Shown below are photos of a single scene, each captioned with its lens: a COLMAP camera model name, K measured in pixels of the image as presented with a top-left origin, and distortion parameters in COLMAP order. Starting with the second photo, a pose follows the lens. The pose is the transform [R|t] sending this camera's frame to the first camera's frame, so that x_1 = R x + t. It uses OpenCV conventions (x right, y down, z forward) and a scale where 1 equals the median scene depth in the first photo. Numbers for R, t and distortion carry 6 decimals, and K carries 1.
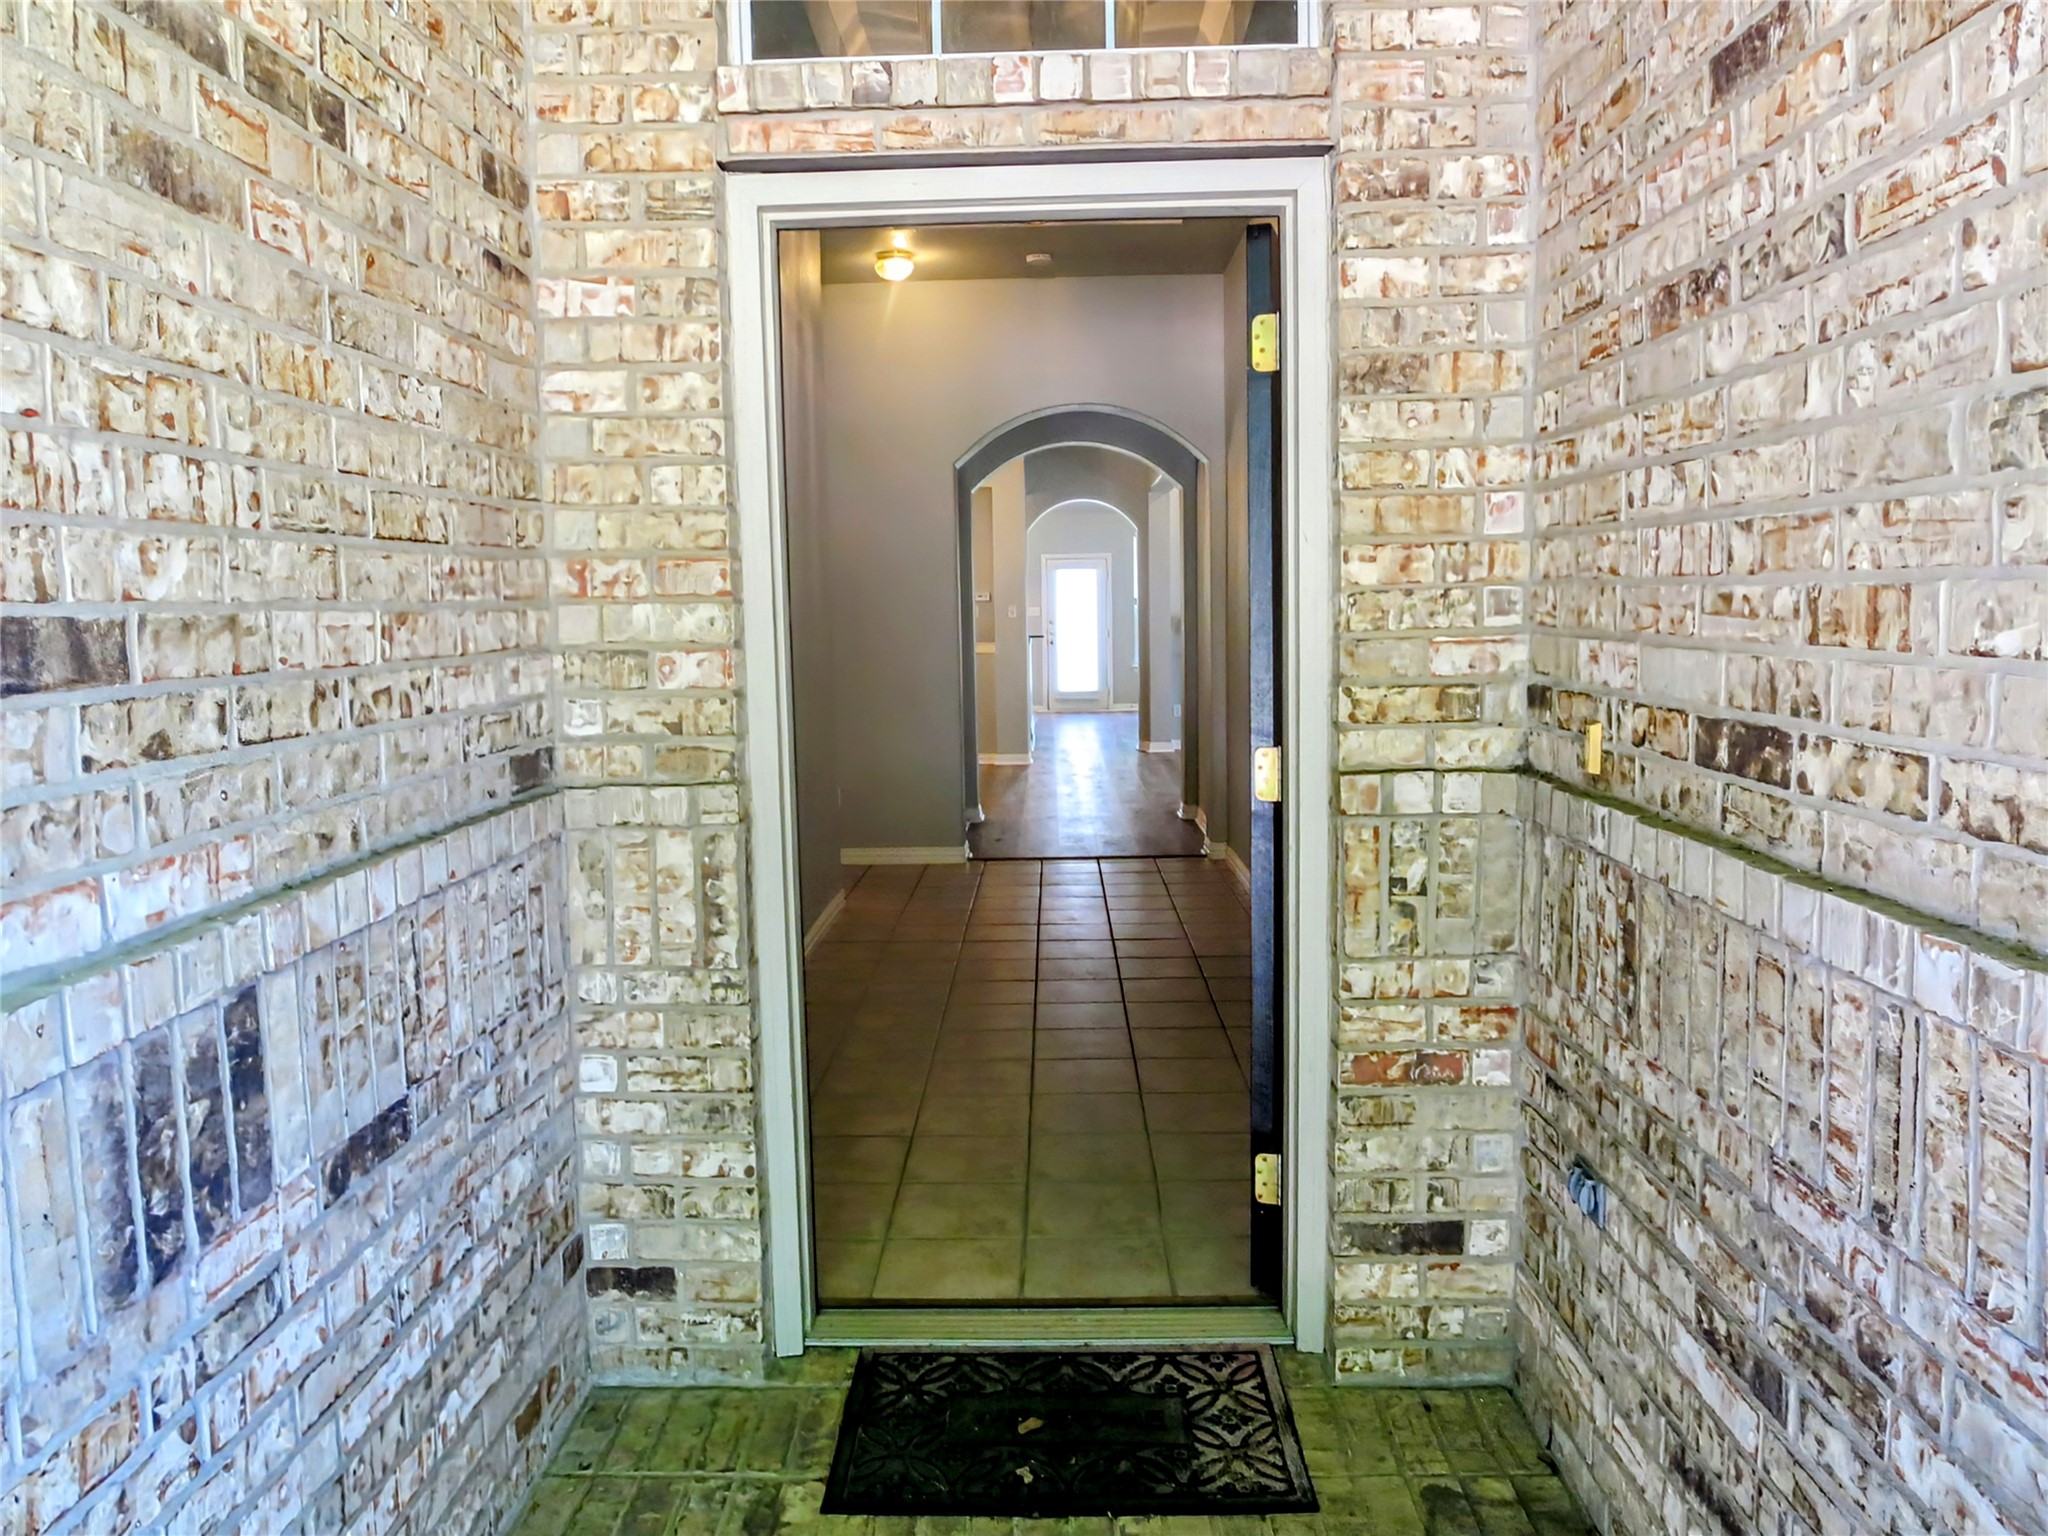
lens RADIAL K [[1426.7, 0, 1012.3], [0, 1426.7, 757.5], [0, 0, 1]] dist [-0.047881, 0.034186]
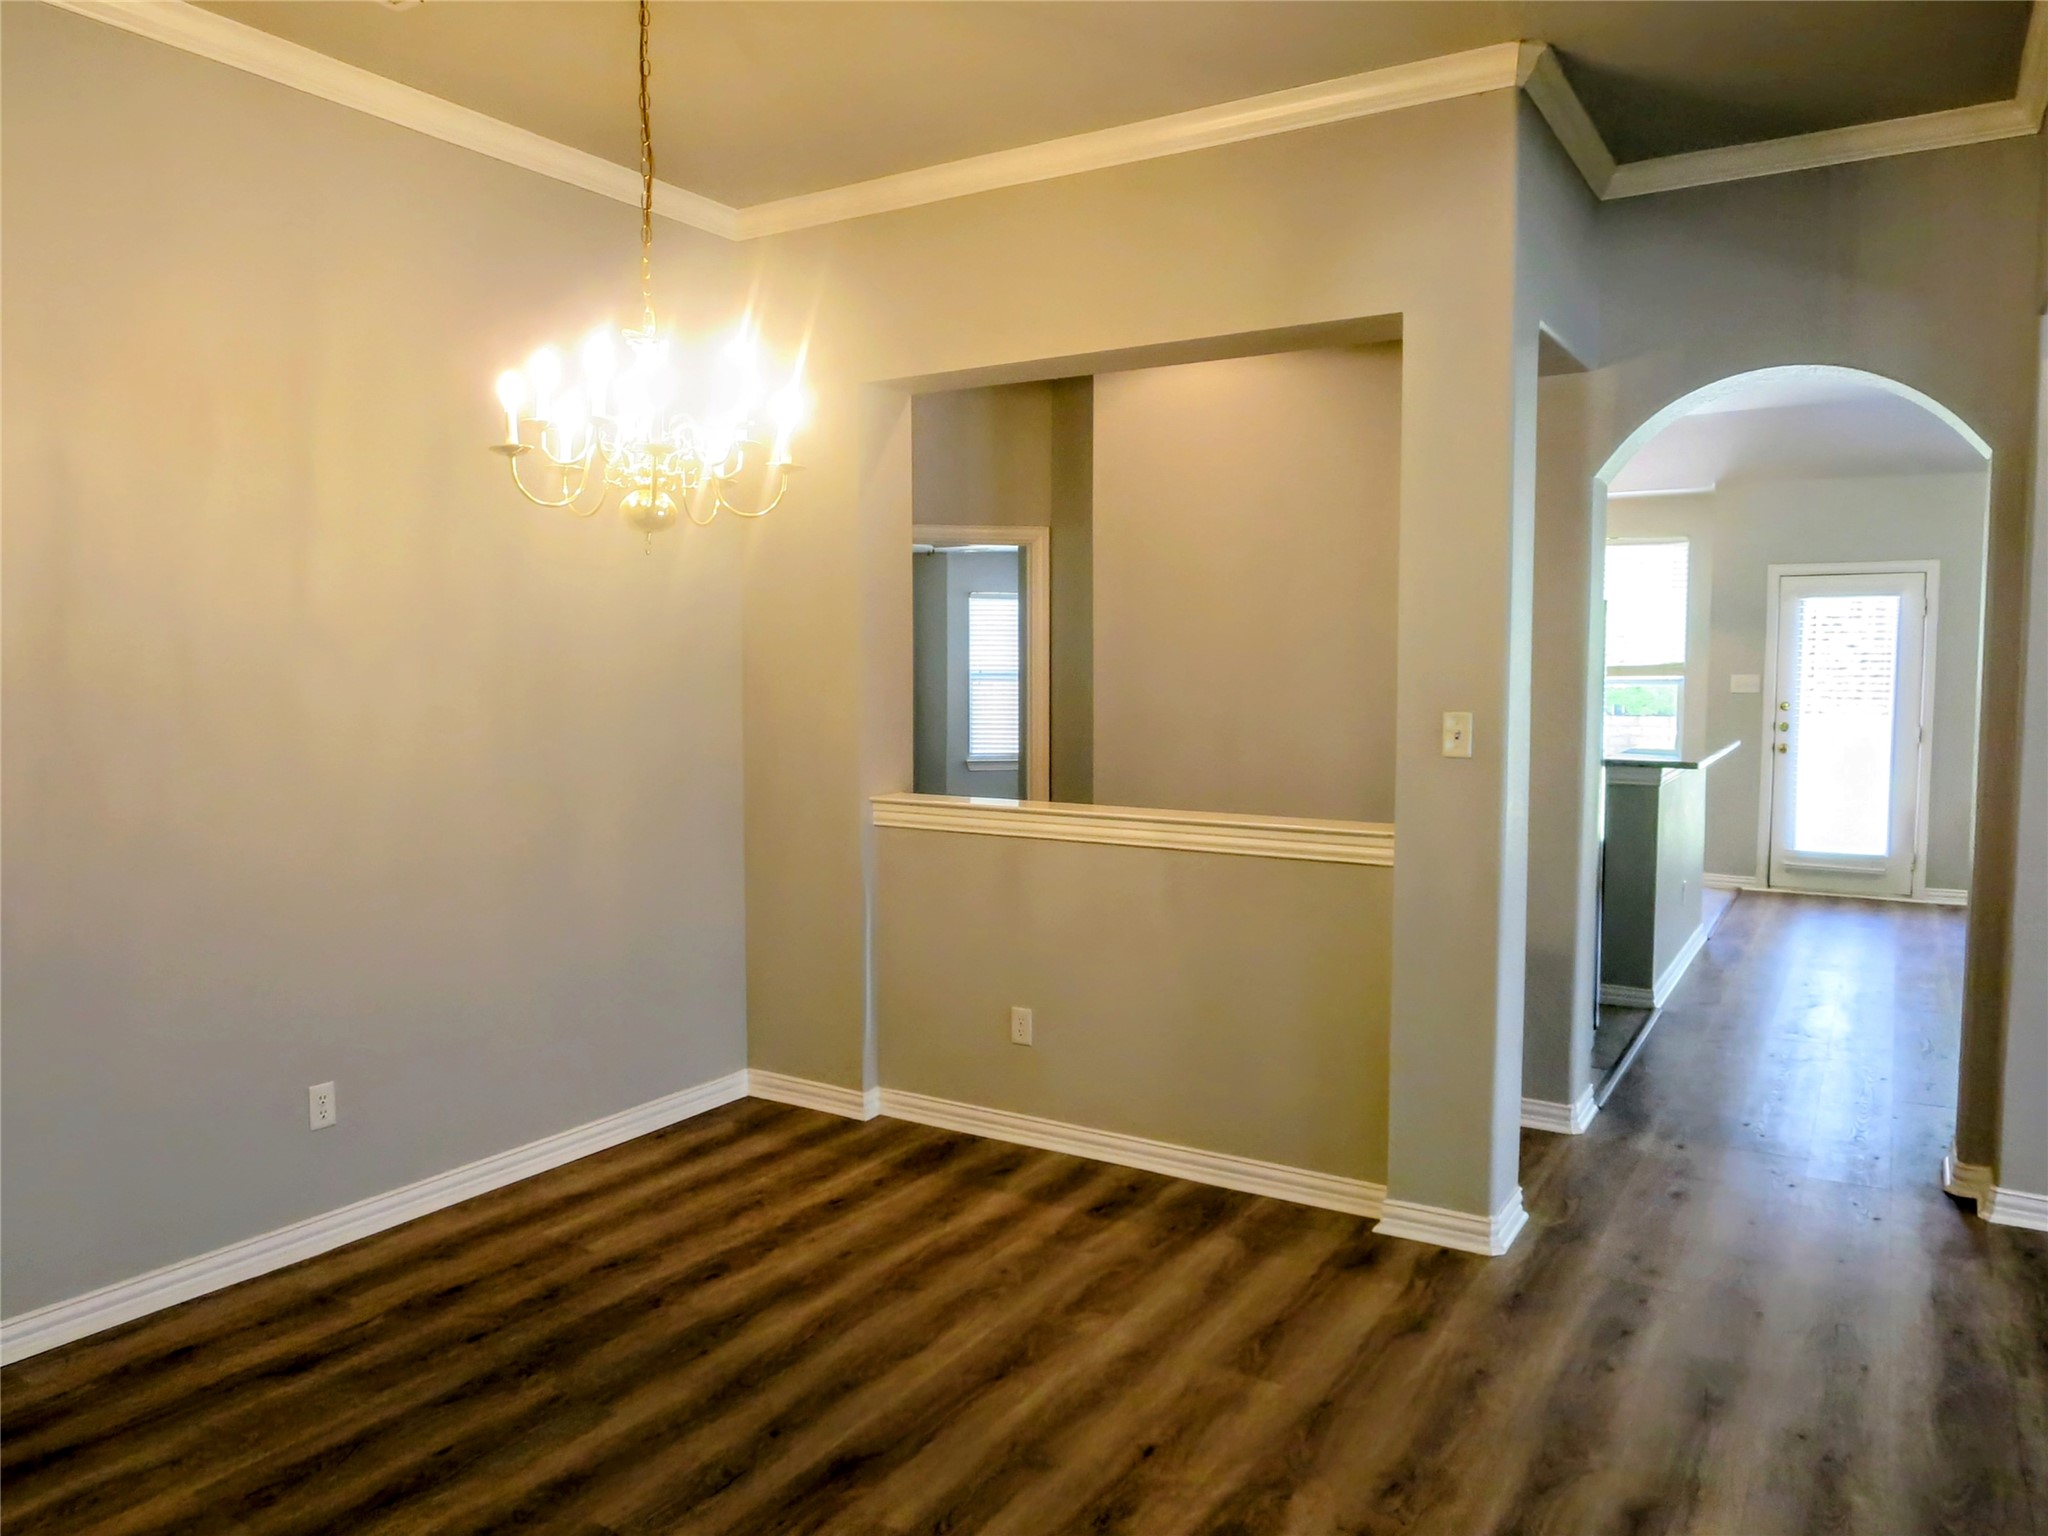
lens RADIAL K [[1465.1, 0, 1025.4], [0, 1465.1, 768.0], [0, 0, 1]] dist [-0.000875, -0.003862]
pose [[0.871576, 0.058110, -0.486805, 0.136469], [-0.067255, 0.997735, -0.001313, -0.172802], [0.485626, 0.033884, 0.873510, 1.364123]]
